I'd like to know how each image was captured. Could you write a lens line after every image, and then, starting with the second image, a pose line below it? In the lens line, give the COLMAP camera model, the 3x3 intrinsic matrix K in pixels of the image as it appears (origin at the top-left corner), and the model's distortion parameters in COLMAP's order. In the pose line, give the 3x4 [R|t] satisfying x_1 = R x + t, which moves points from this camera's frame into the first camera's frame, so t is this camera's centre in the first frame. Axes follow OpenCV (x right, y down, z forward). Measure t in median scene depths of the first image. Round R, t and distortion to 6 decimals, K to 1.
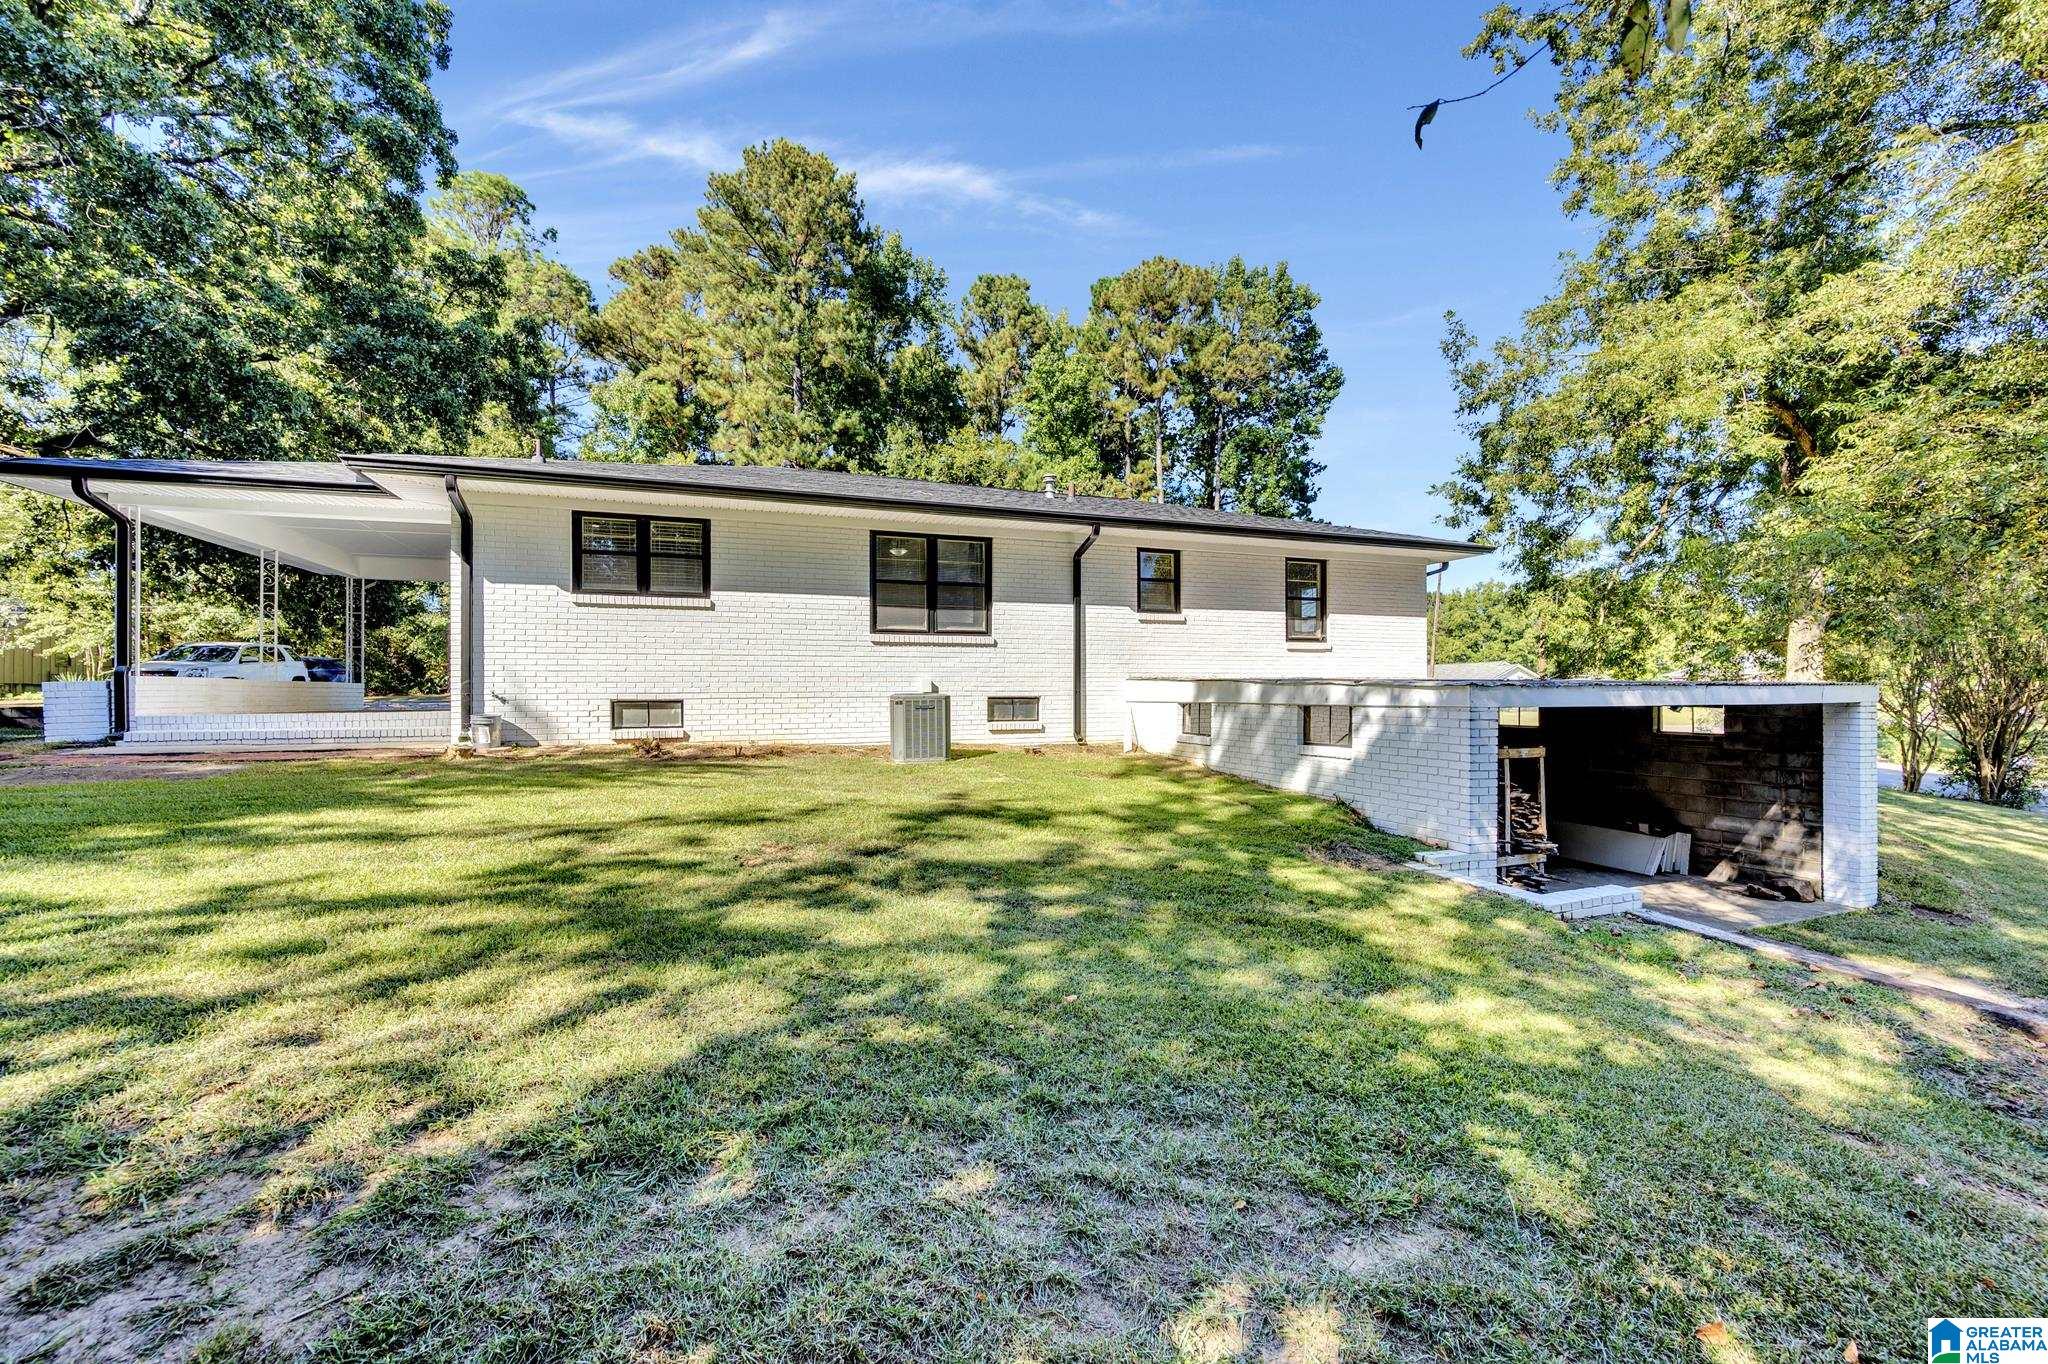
lens RADIAL K [[809.3, 0, 1021.8], [0, 809.3, 683.0], [0, 0, 1]] dist [-0.001069, -0.000304]
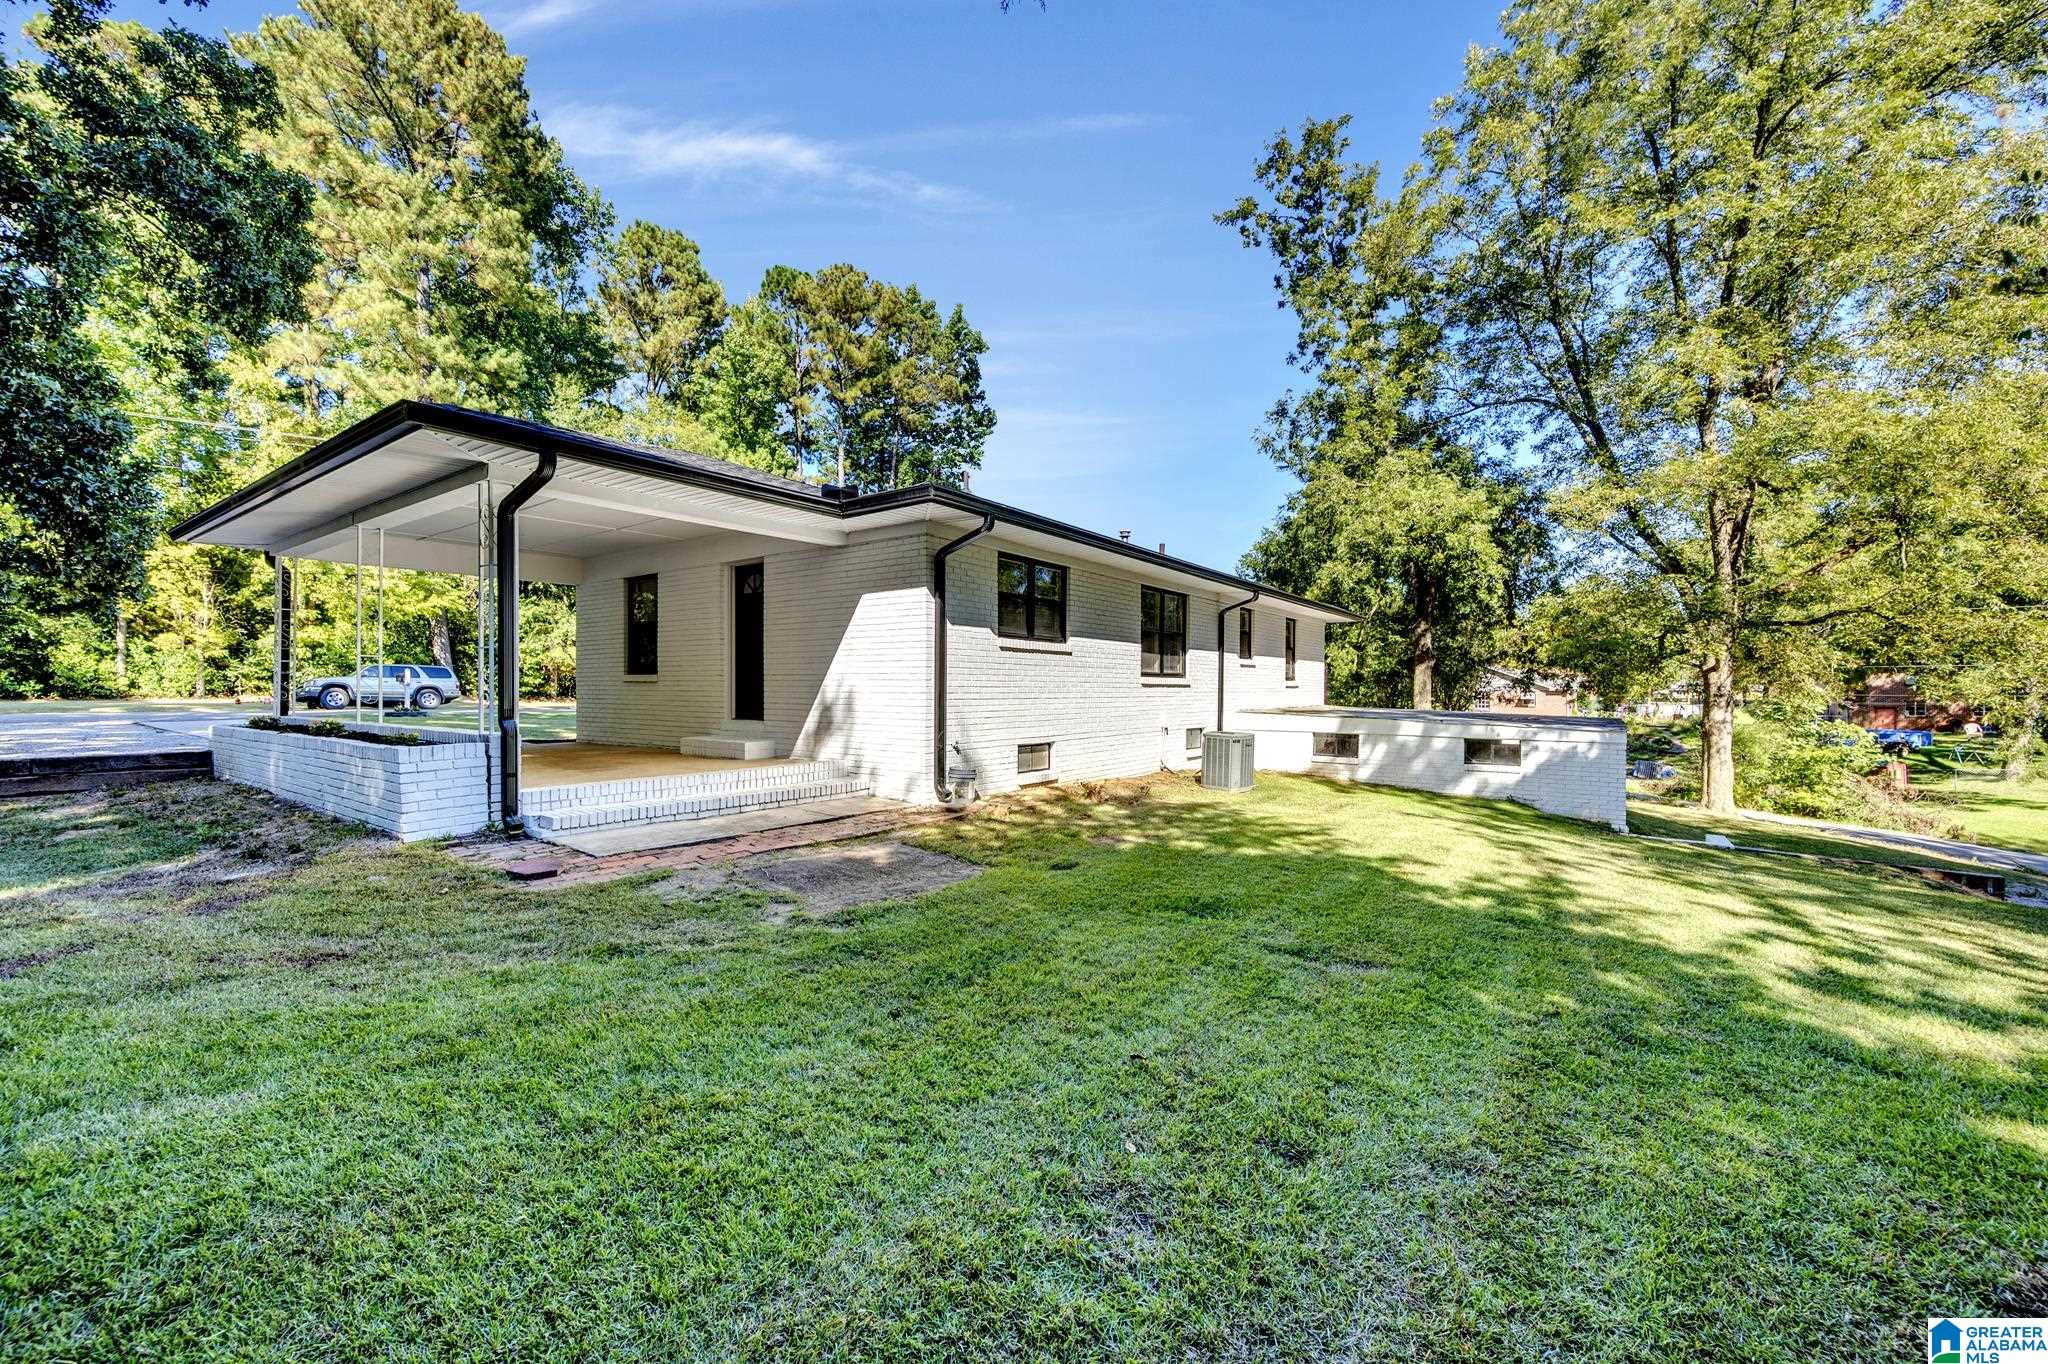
lens RADIAL K [[809.3, 0, 1018.7], [0, 809.3, 691.2], [0, 0, 1]] dist [-0.001069, -0.000304]
pose [[0.833741, 0.008068, 0.552097, -0.244106], [-0.017115, 0.999790, 0.011236, -0.013080], [-0.551890, -0.018817, 0.833704, 0.041413]]
